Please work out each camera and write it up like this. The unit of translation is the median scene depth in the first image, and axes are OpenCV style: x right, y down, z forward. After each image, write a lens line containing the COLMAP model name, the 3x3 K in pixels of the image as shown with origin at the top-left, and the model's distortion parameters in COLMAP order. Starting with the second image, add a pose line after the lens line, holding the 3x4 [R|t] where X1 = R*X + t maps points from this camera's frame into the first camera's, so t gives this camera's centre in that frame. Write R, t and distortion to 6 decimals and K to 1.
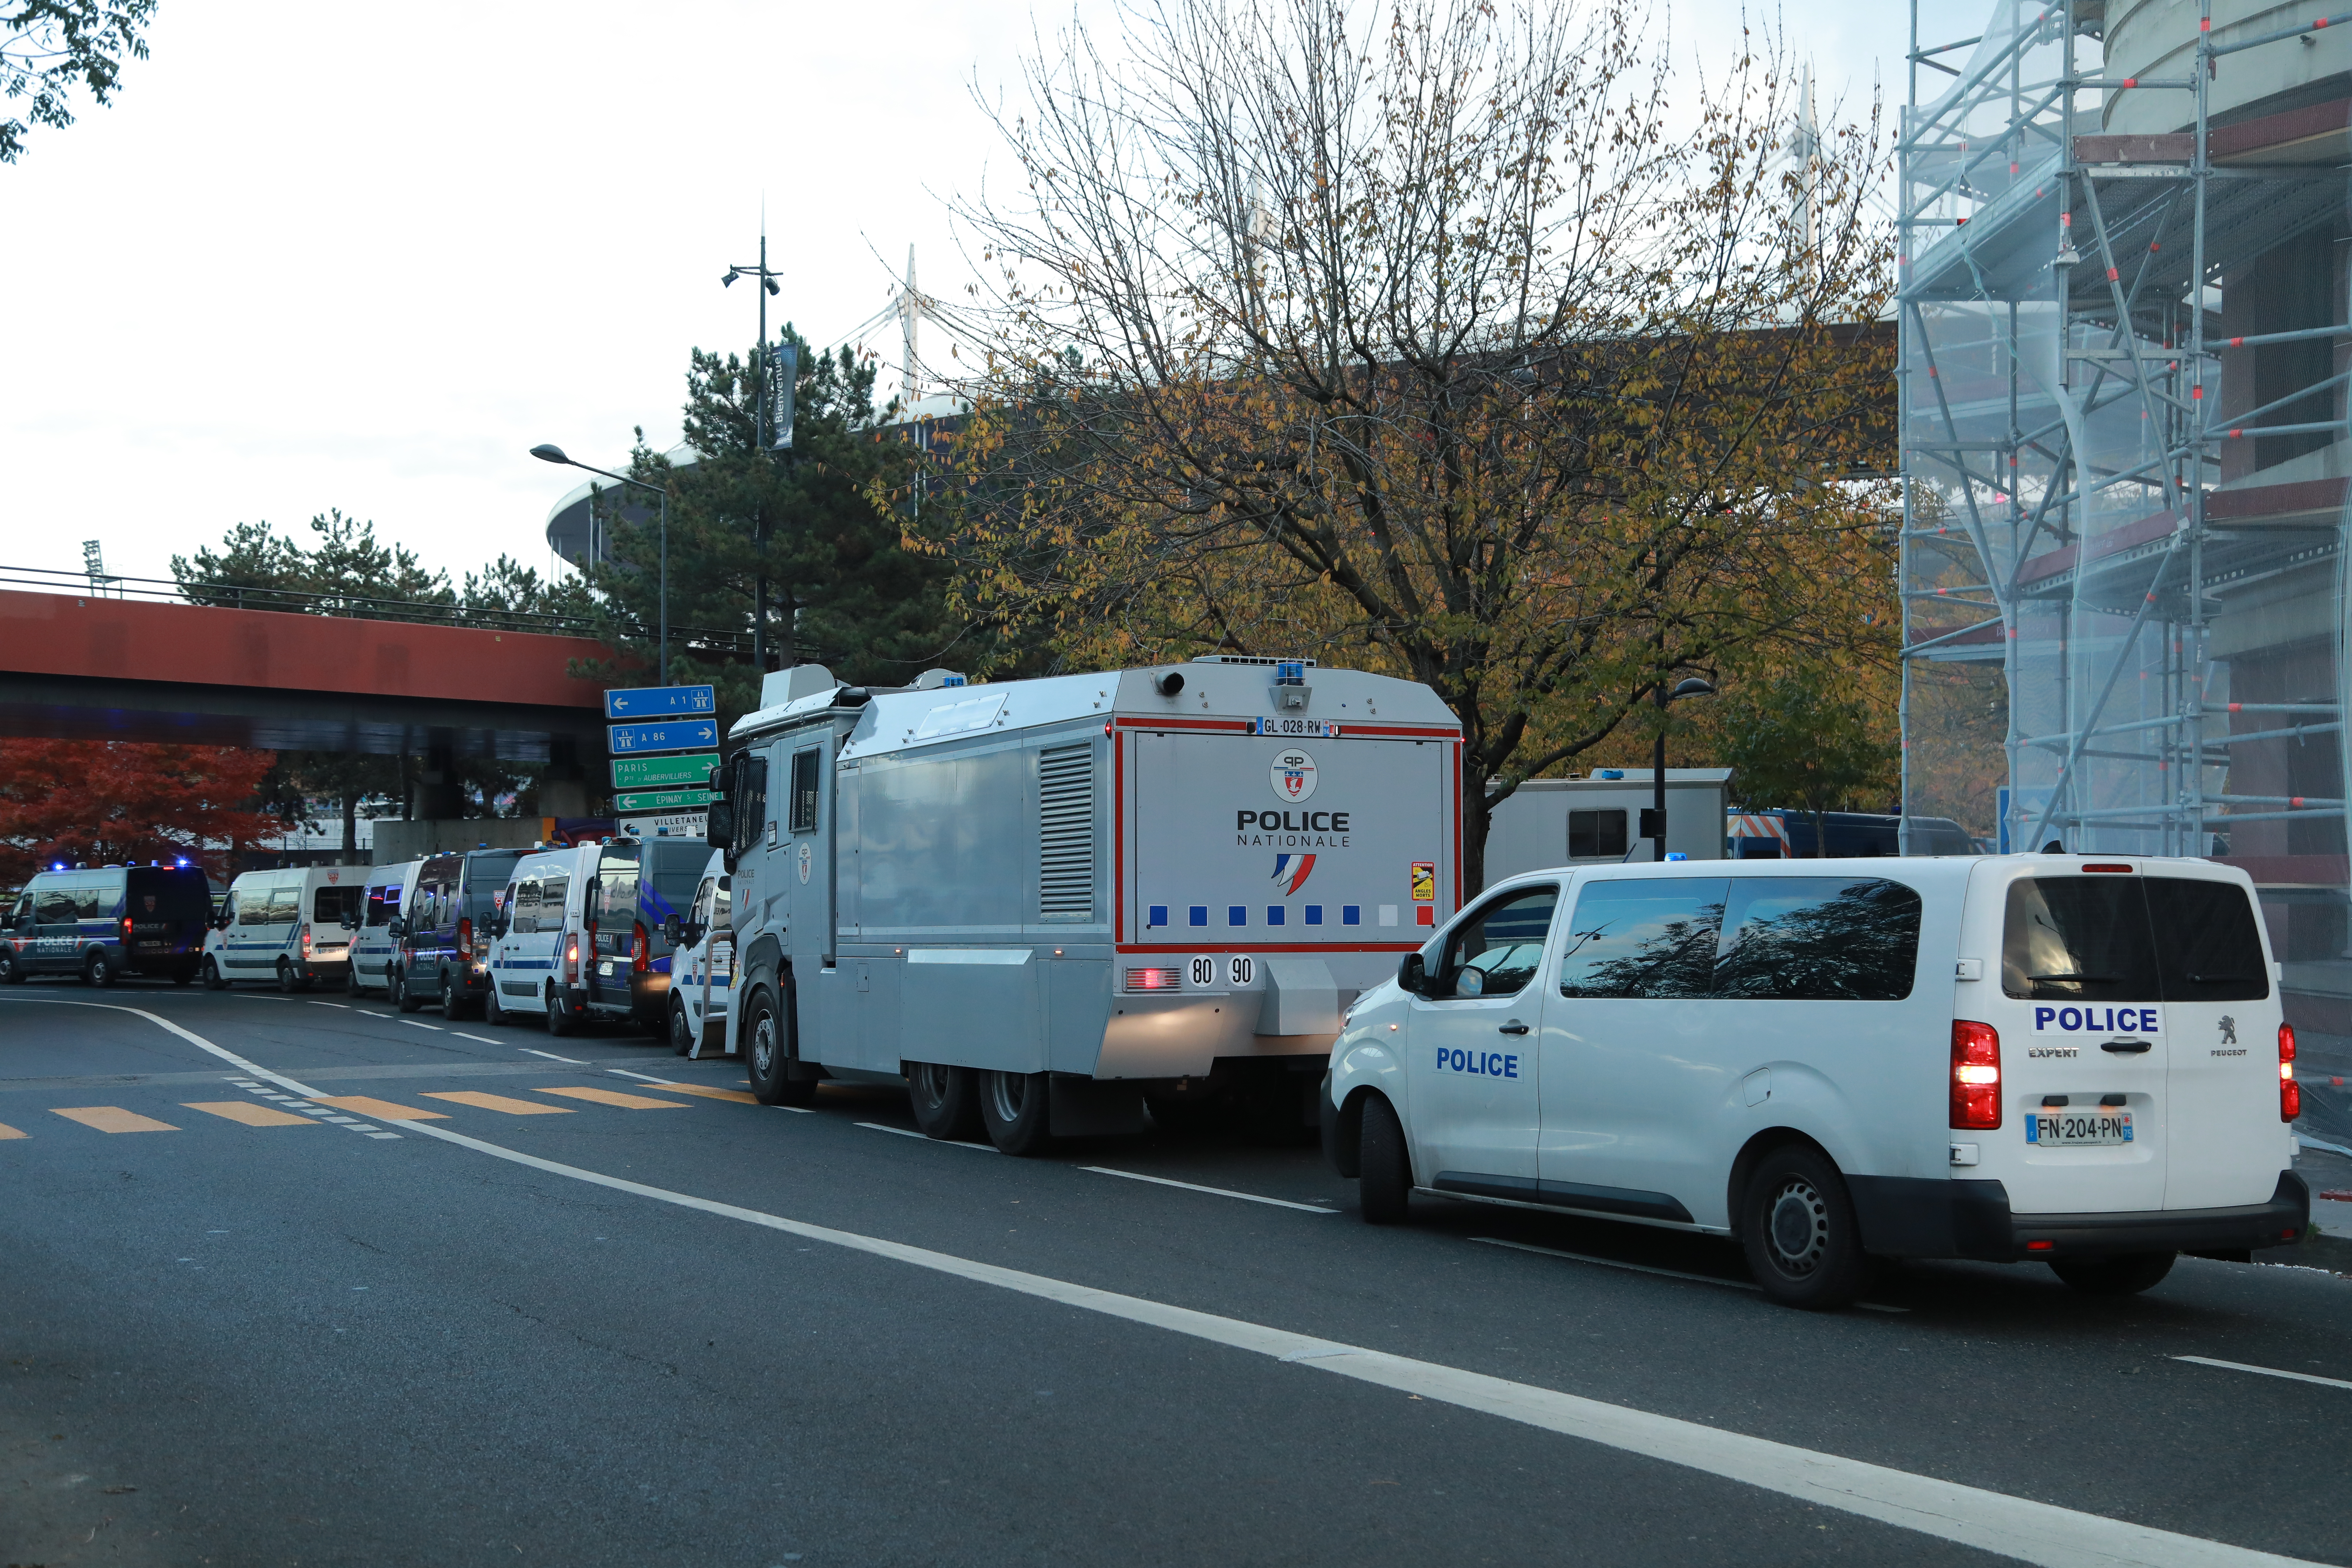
lens RADIAL K [[2672.0, 0, 1176.0], [0, 2672.0, 784.0], [0, 0, 1]] dist [0.071715, -0.018735]
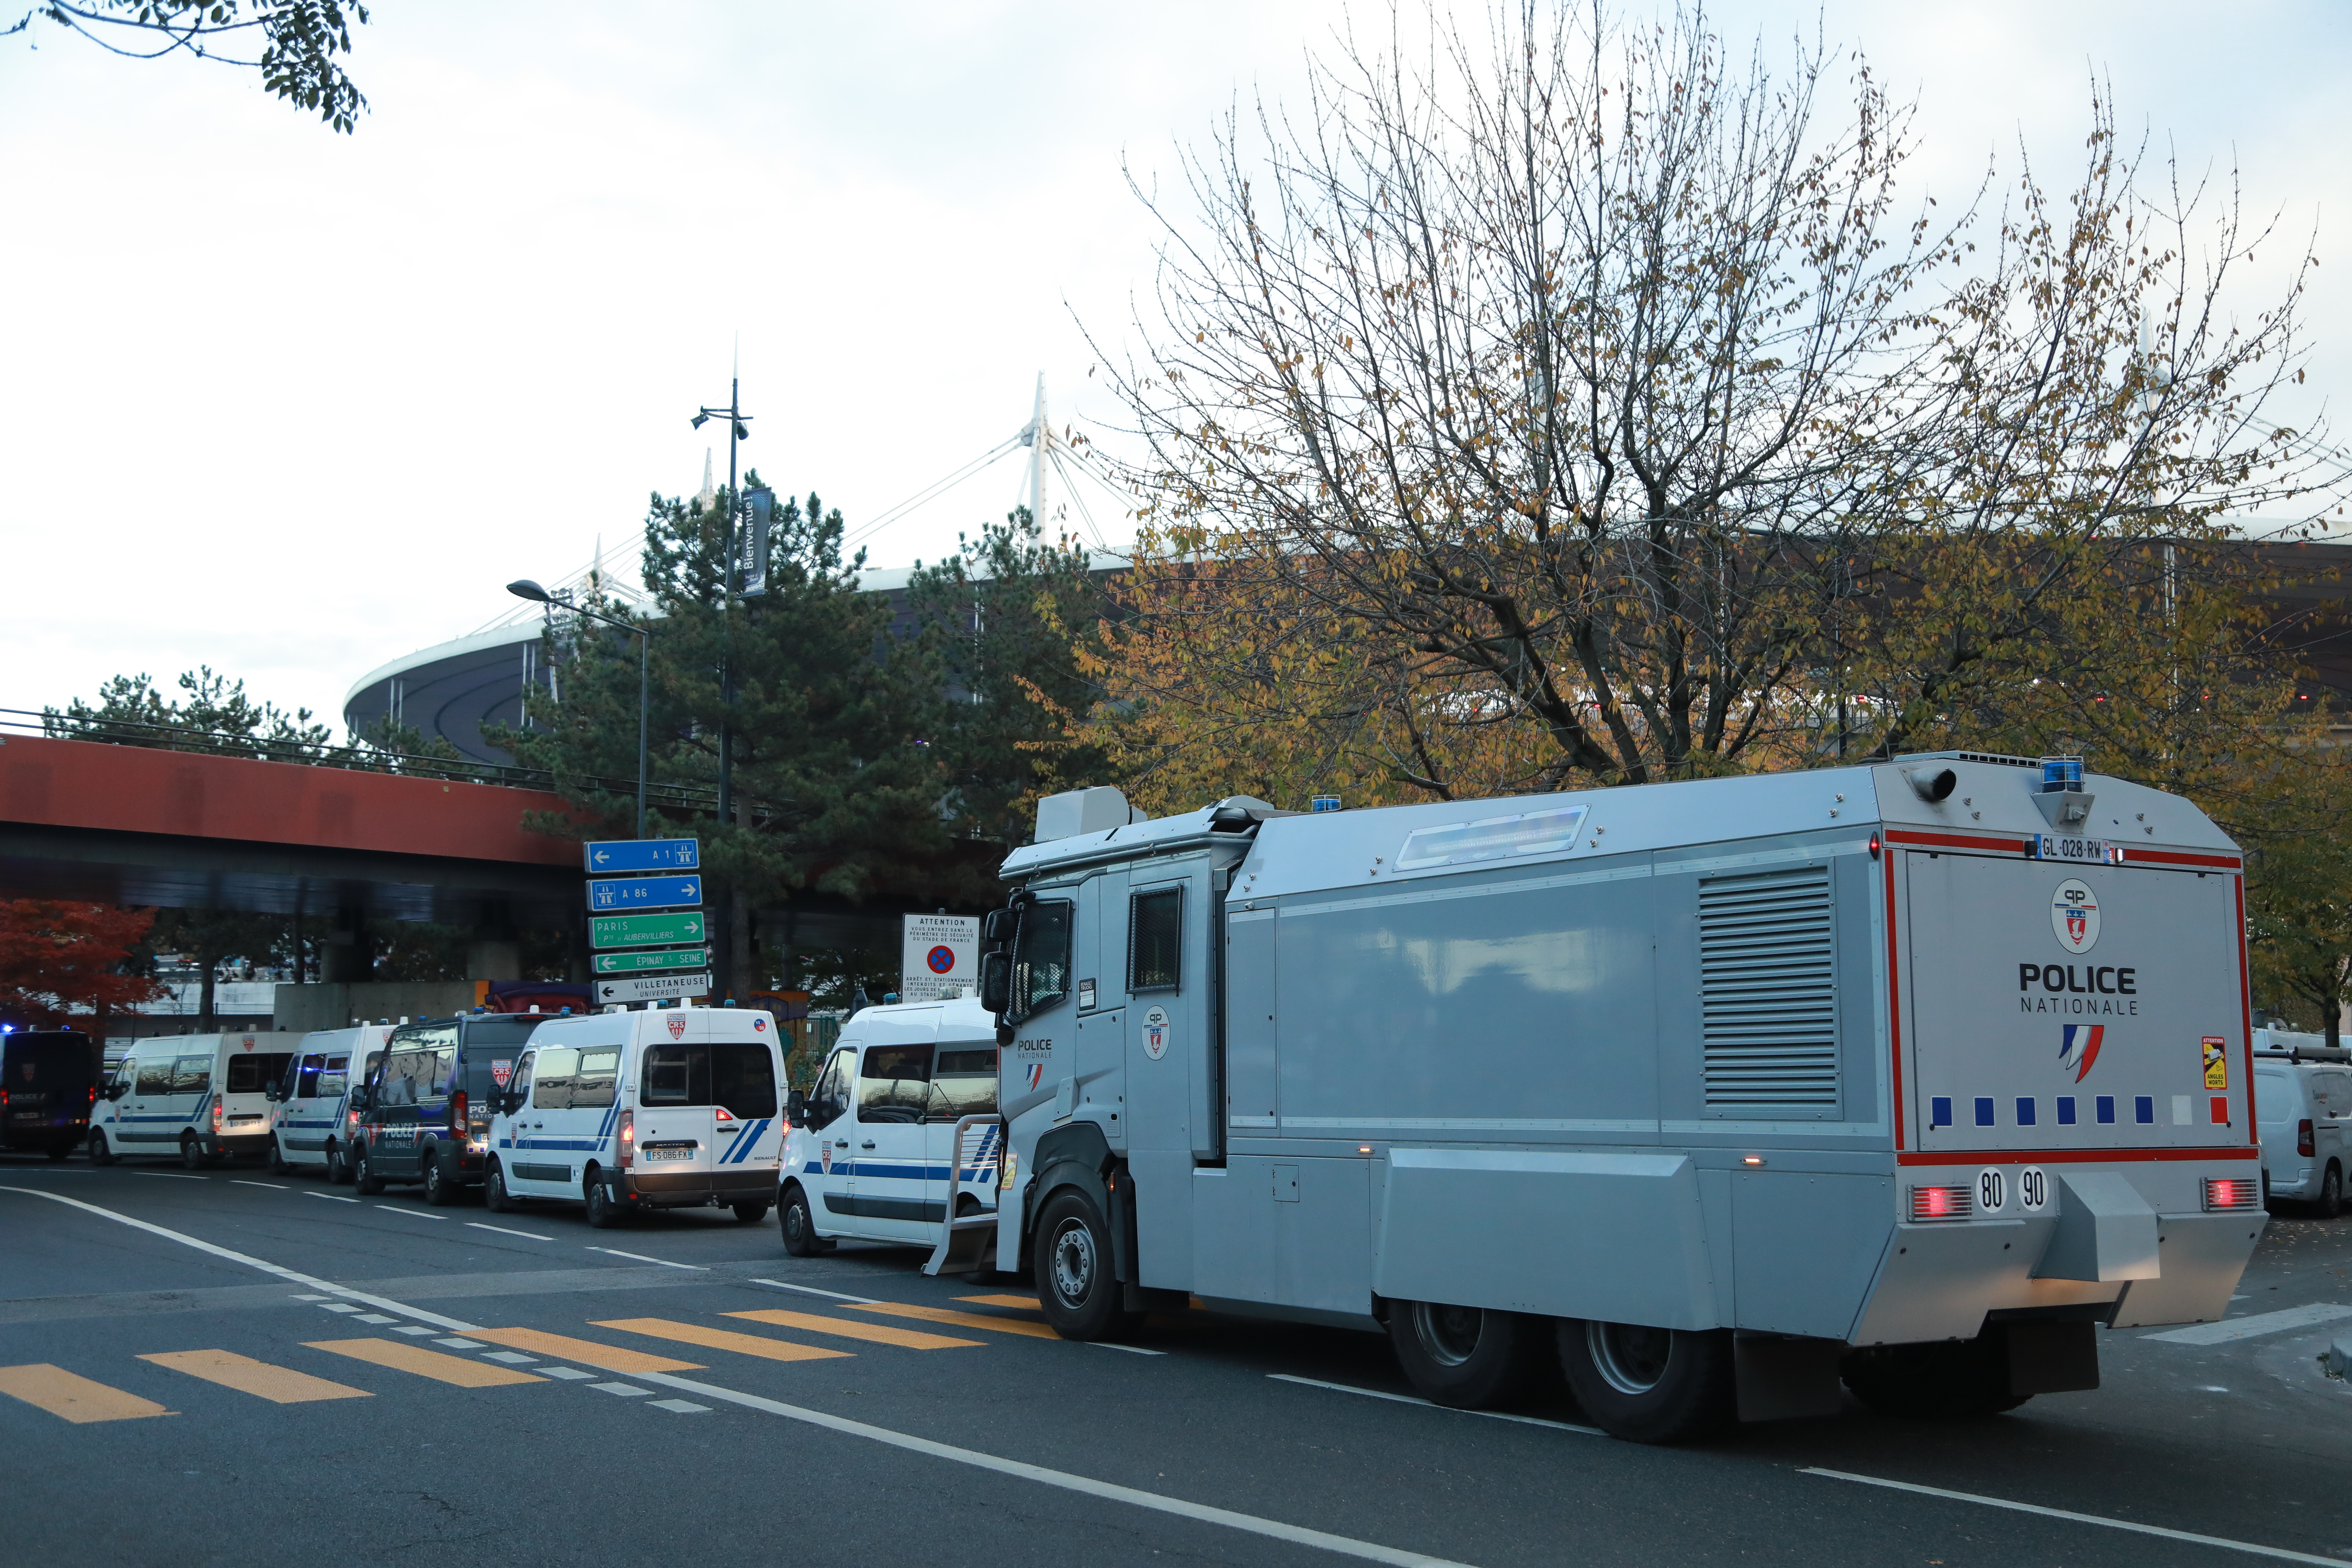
lens RADIAL K [[2439.9, 0, 1176.0], [0, 2439.9, 784.0], [0, 0, 1]] dist [0.030990, 0.045408]
pose [[0.993996, 0.015089, 0.108373, -0.101531], [-0.007346, 0.997414, -0.071497, 0.003926], [-0.109171, 0.070272, 0.991536, 0.136102]]
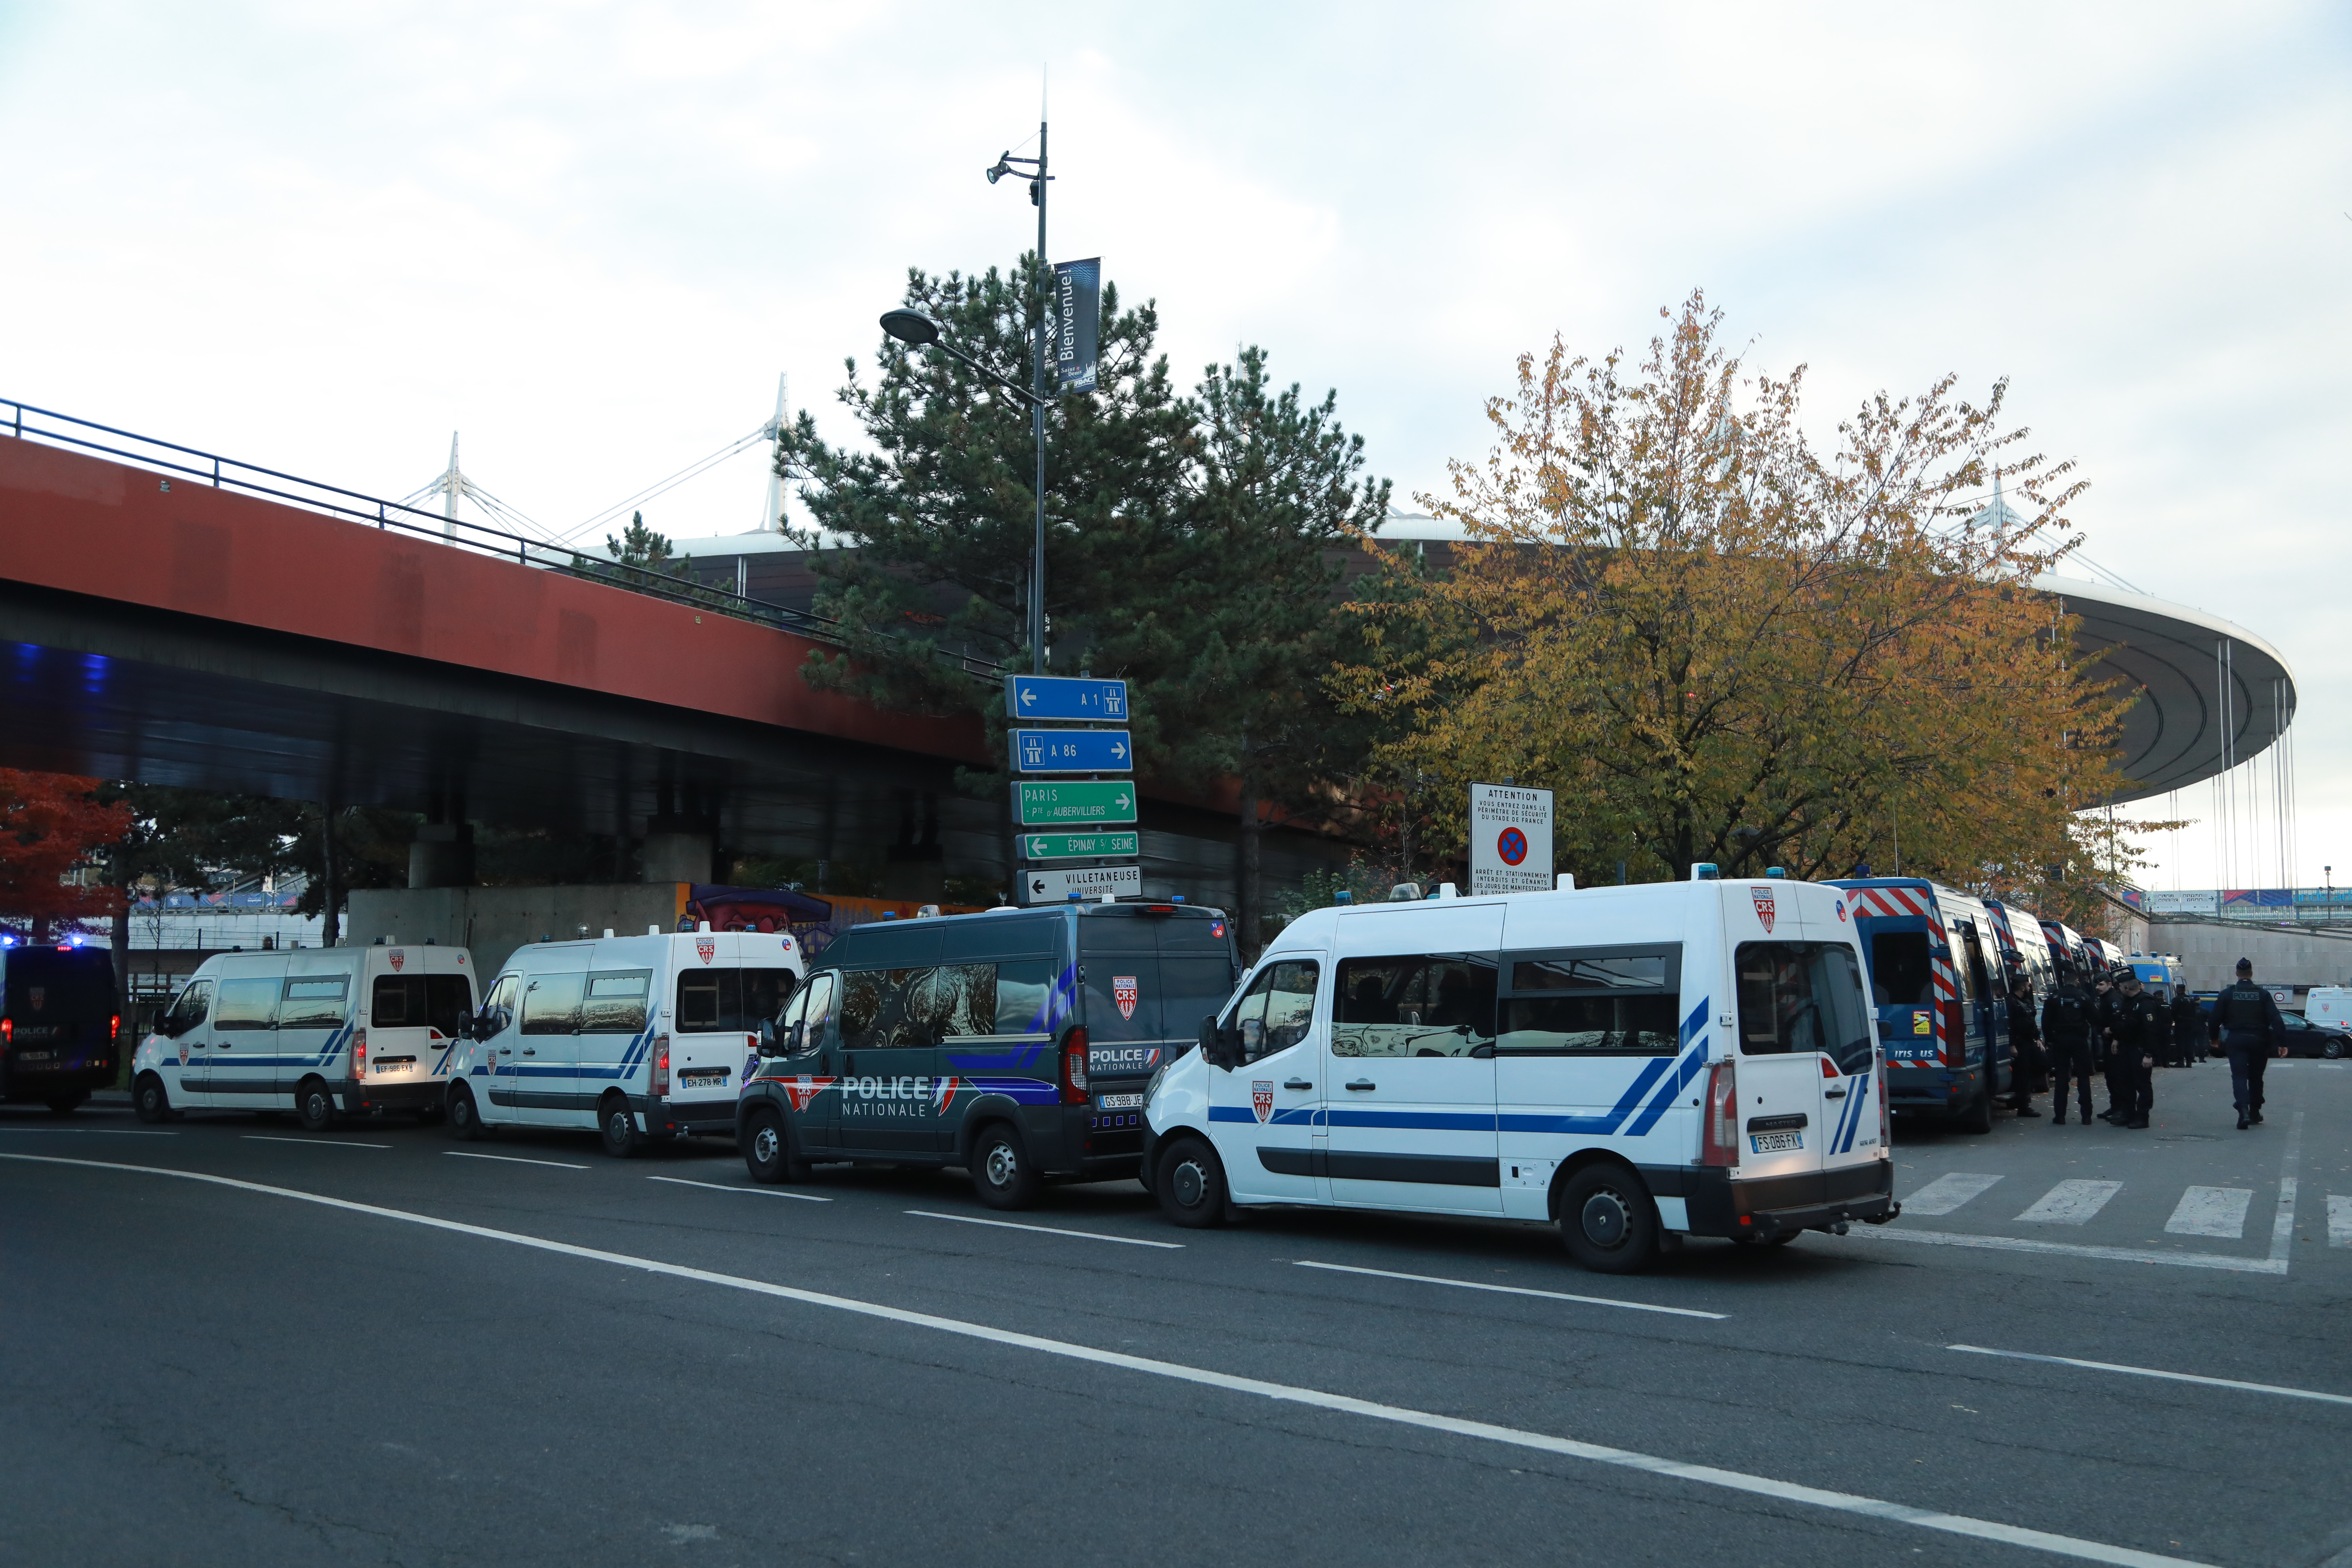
lens RADIAL K [[2021.8, 0, 1176.0], [0, 2021.8, 784.0], [0, 0, 1]] dist [-0.016326, 0.005561]
pose [[0.954928, 0.034327, 0.294846, -0.319070], [-0.015205, 0.997644, -0.066904, 0.024204], [-0.296447, 0.059406, 0.953200, 0.515353]]
